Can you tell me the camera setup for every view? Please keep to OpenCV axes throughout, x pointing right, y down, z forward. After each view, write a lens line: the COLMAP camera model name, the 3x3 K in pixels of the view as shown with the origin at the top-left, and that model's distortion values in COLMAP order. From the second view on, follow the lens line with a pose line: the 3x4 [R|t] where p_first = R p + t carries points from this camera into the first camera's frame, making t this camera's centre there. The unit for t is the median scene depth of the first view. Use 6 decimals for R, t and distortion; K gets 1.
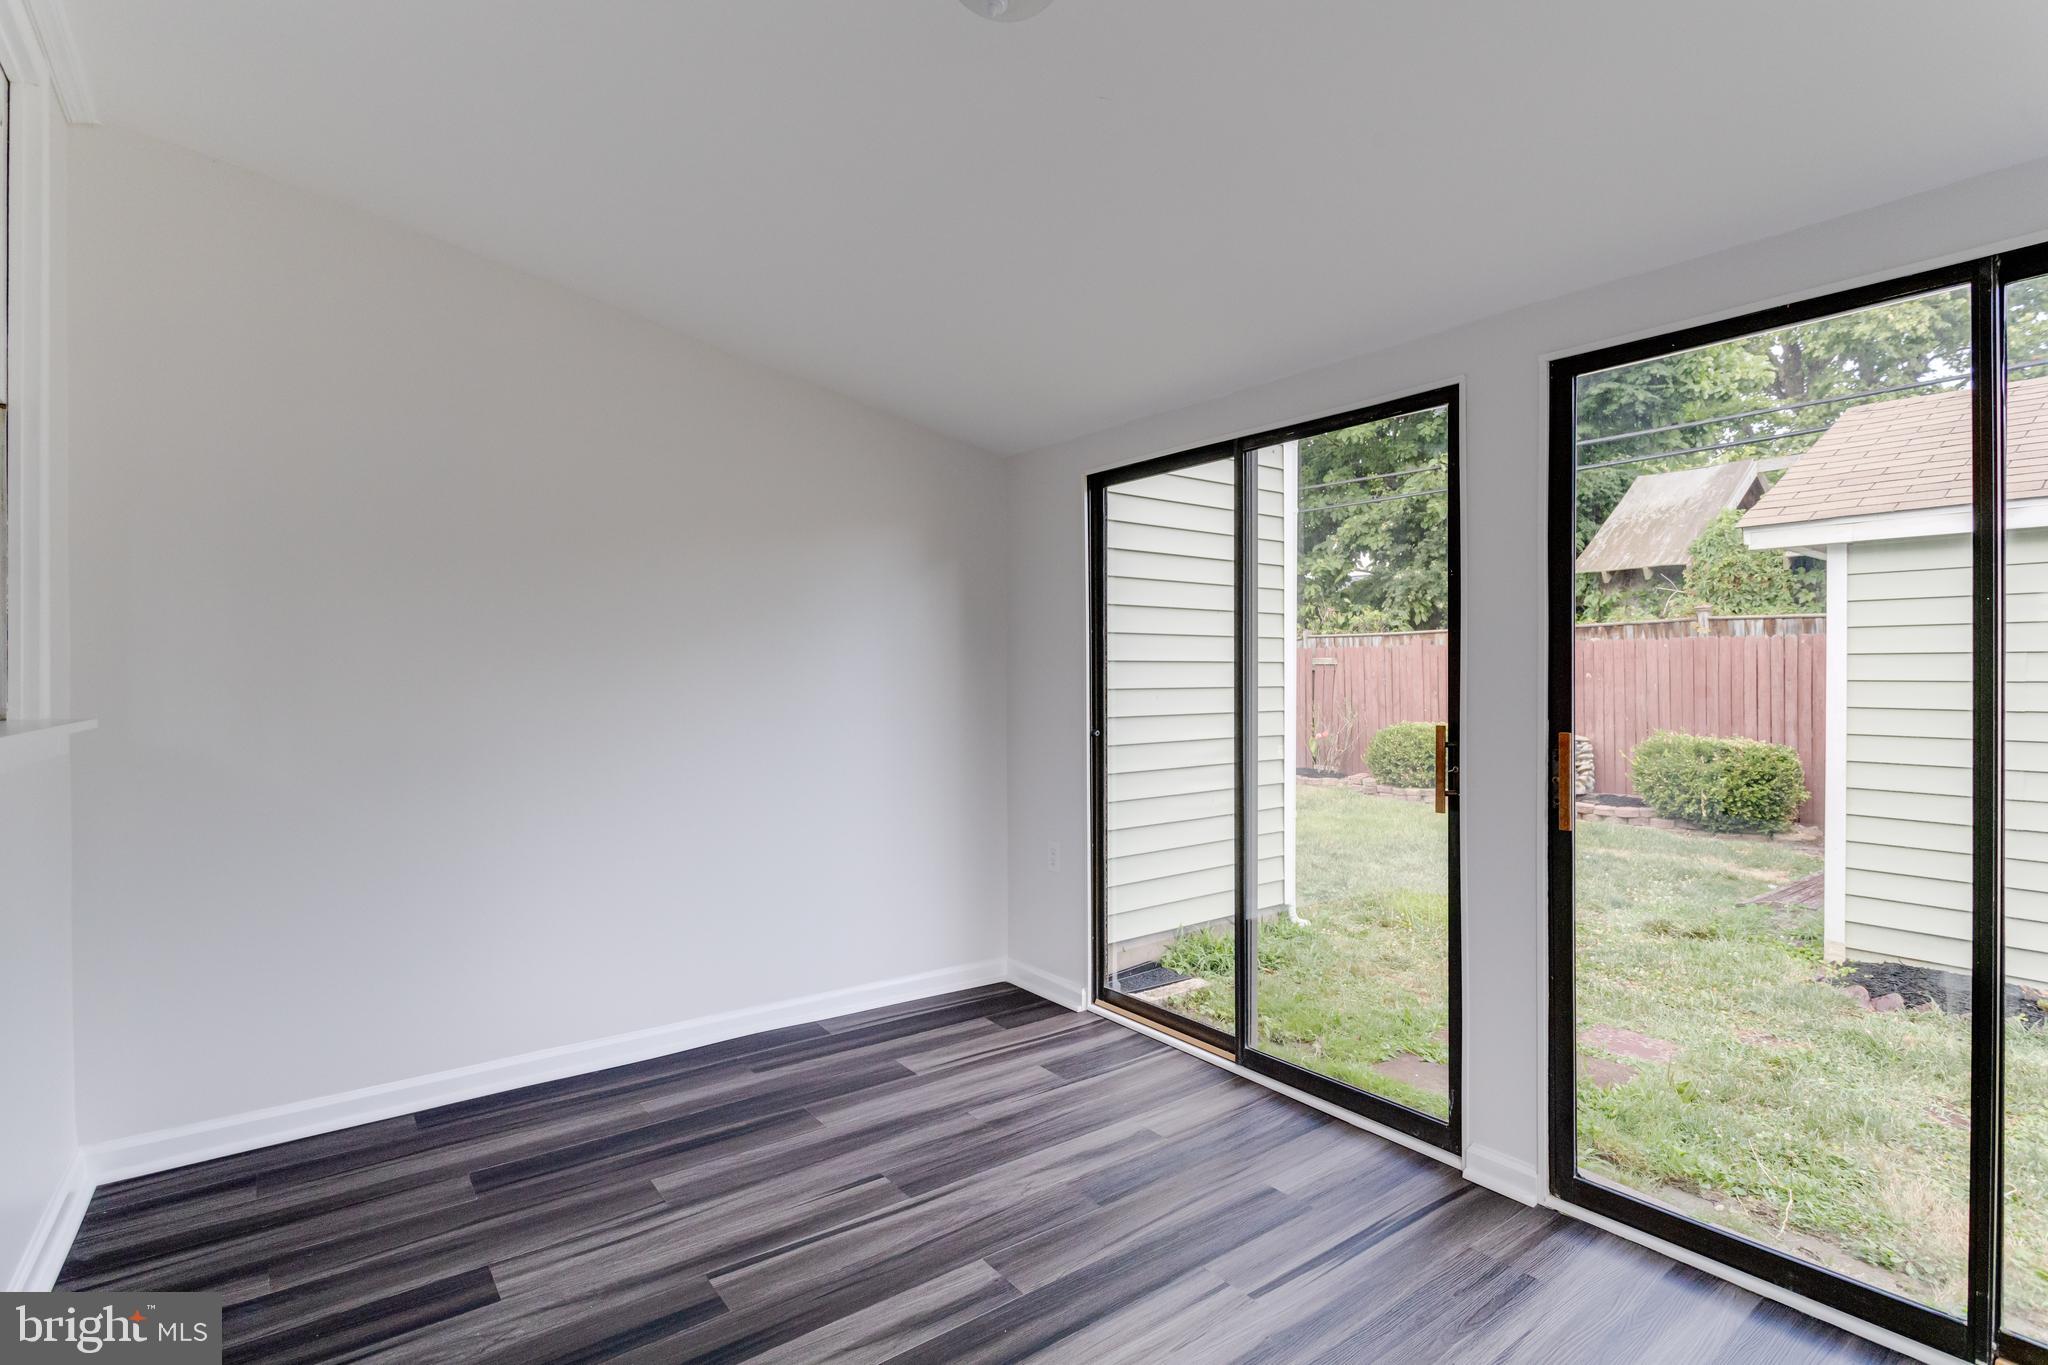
lens RADIAL K [[975.2, 0, 1028.0], [0, 975.2, 684.2], [0, 0, 1]] dist [0.007865, -0.006466]
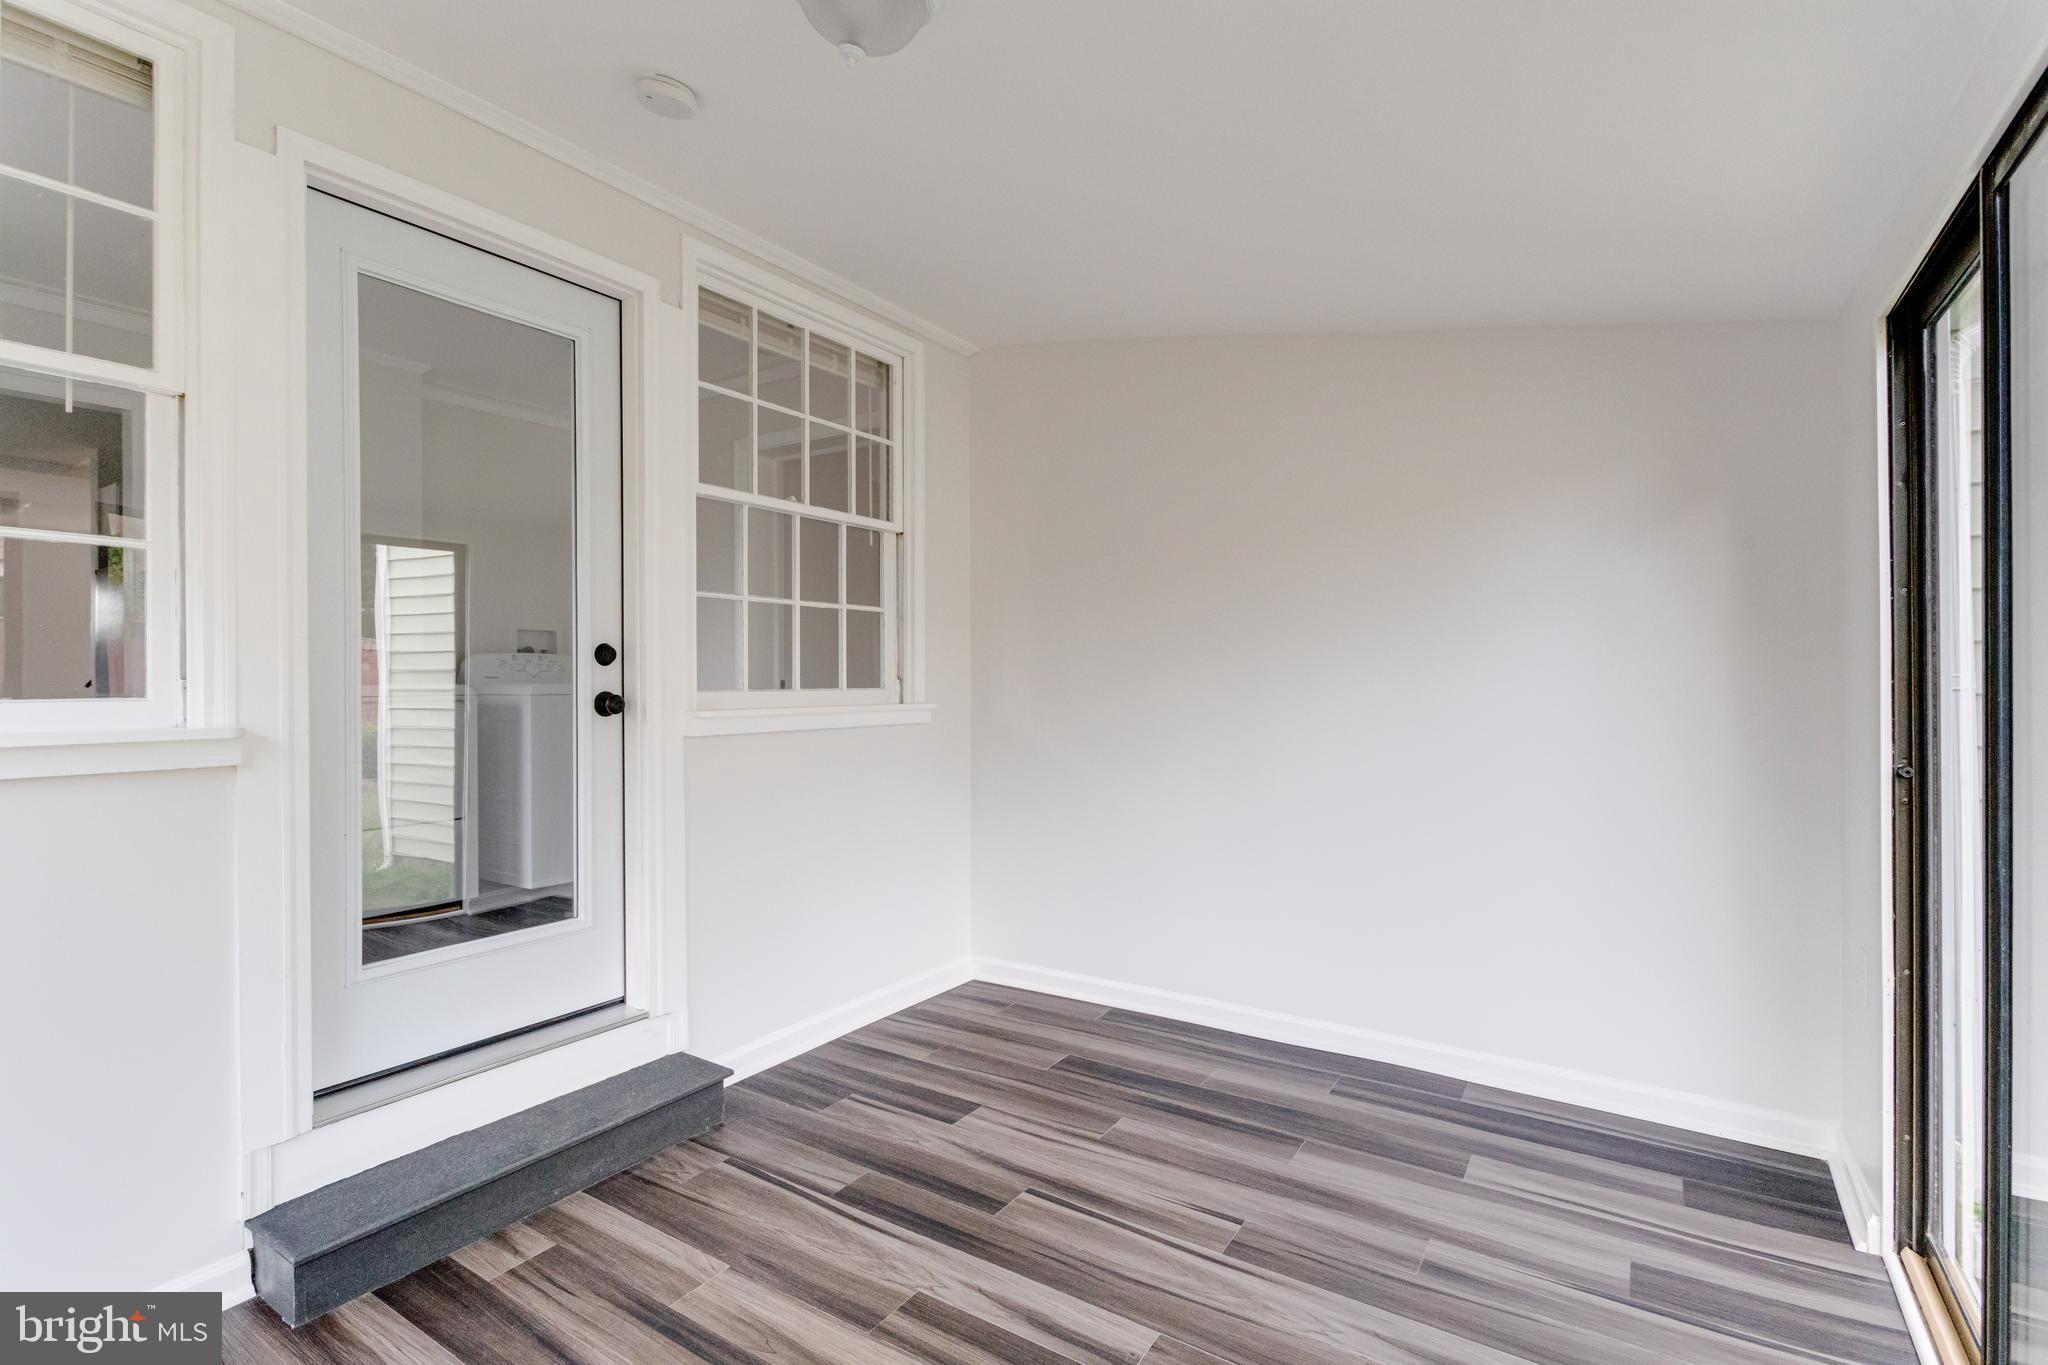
lens RADIAL K [[975.2, 0, 1024.3], [0, 975.2, 686.1], [0, 0, 1]] dist [0.007865, -0.006466]
pose [[0.322412, 0.001567, -0.946598, 0.571133], [0.000232, 0.999998, 0.001734, 0.005108], [0.946599, -0.000779, 0.322411, 0.464526]]
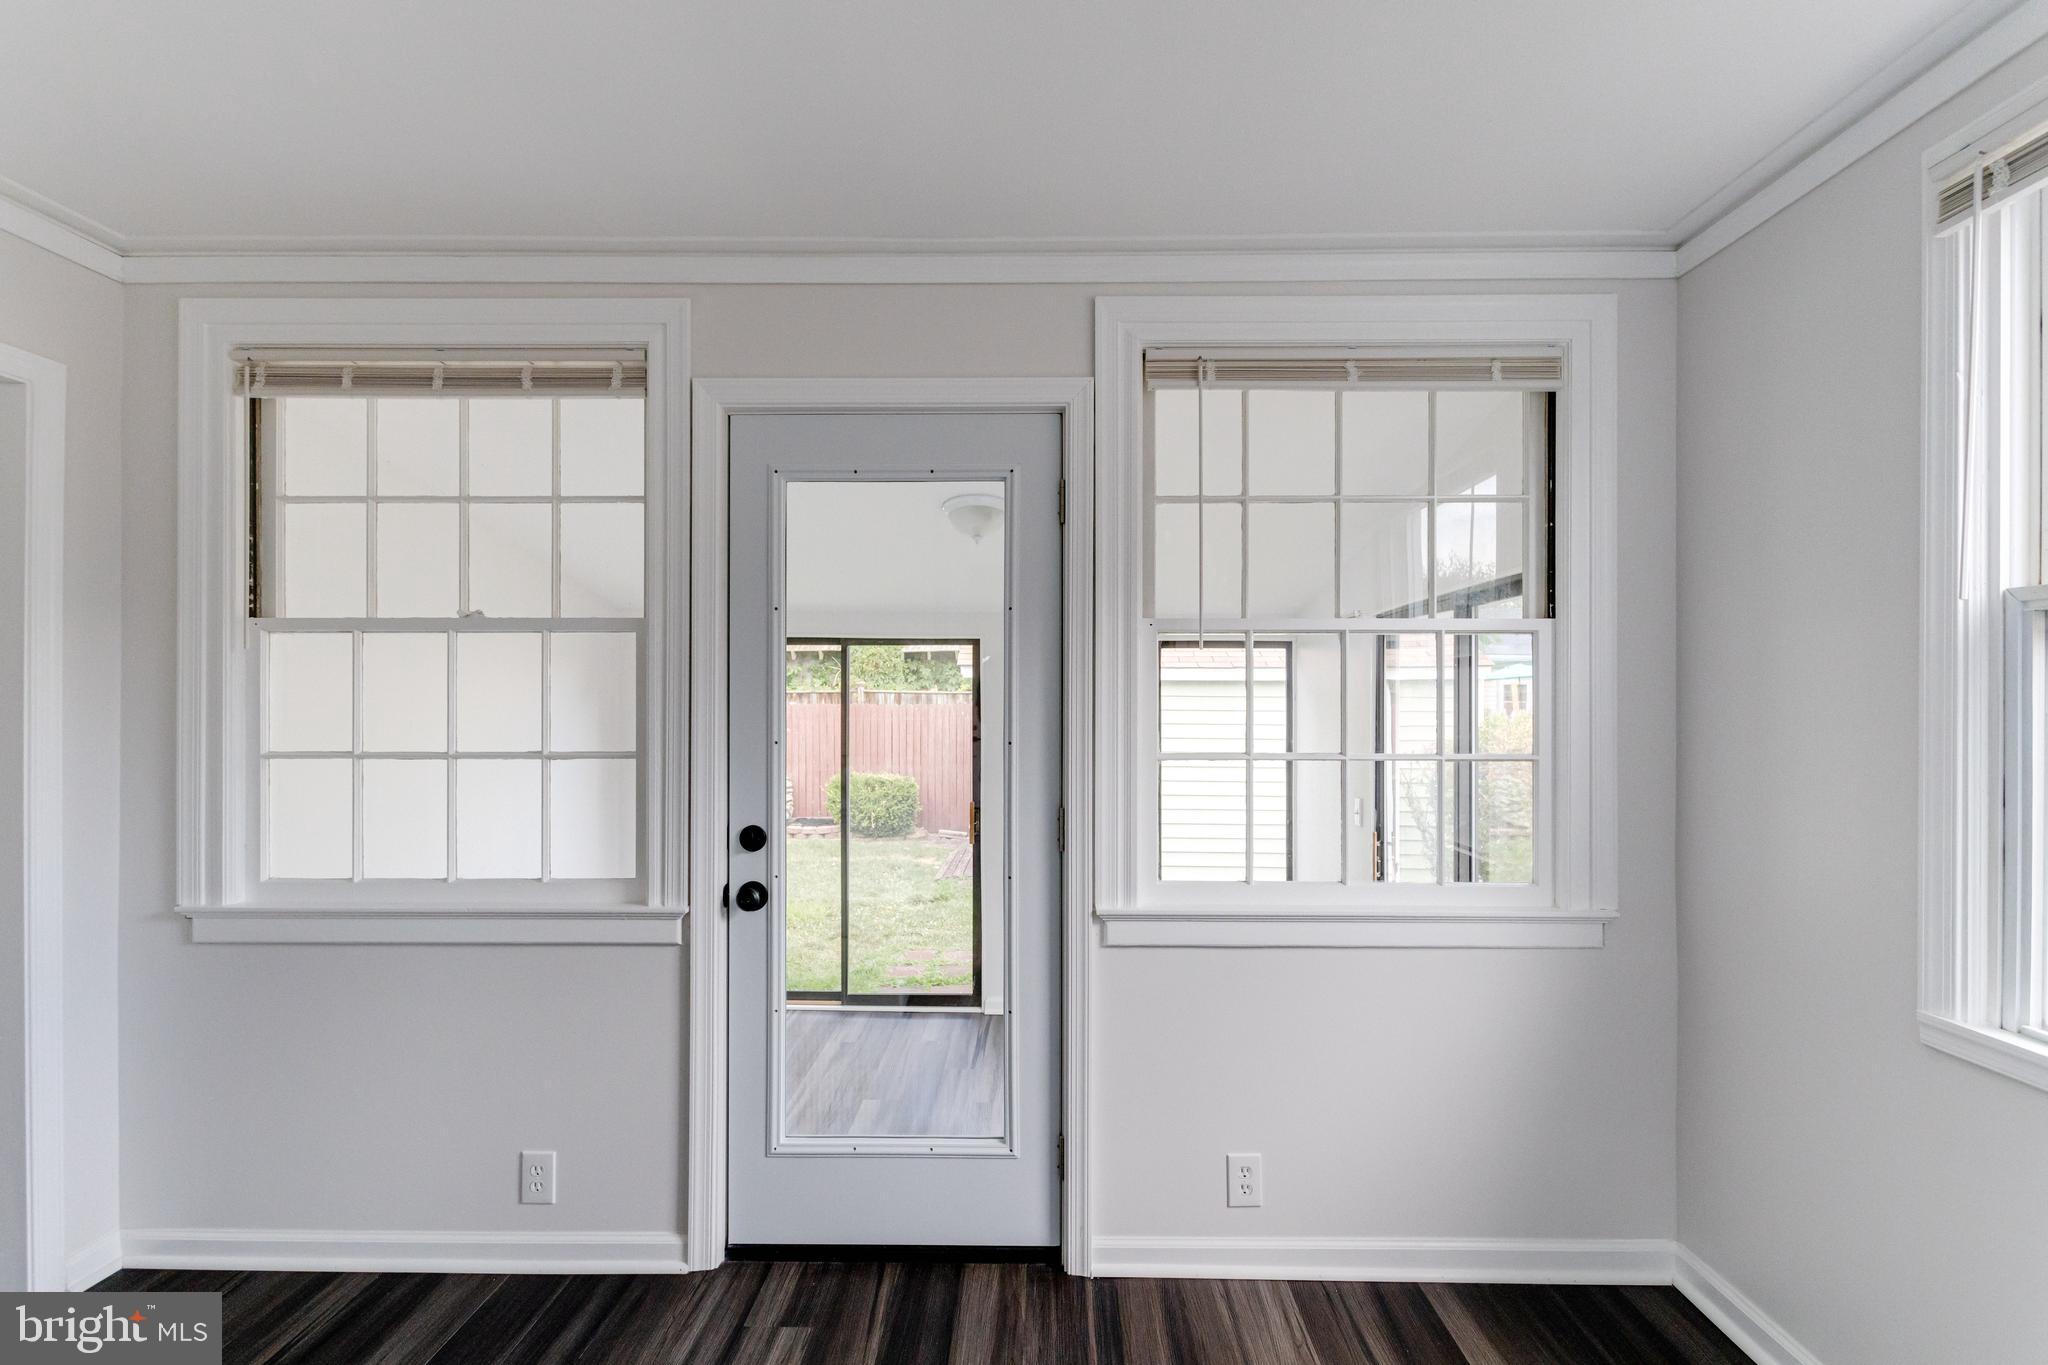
lens RADIAL K [[975.2, 0, 1035.3], [0, 975.2, 699.0], [0, 0, 1]] dist [0.007865, -0.006466]
pose [[0.616725, 0.007921, 0.787139, -1.077588], [0.000391, 0.999946, -0.010369, -0.149448], [-0.787178, 0.006702, 0.616689, -0.369236]]
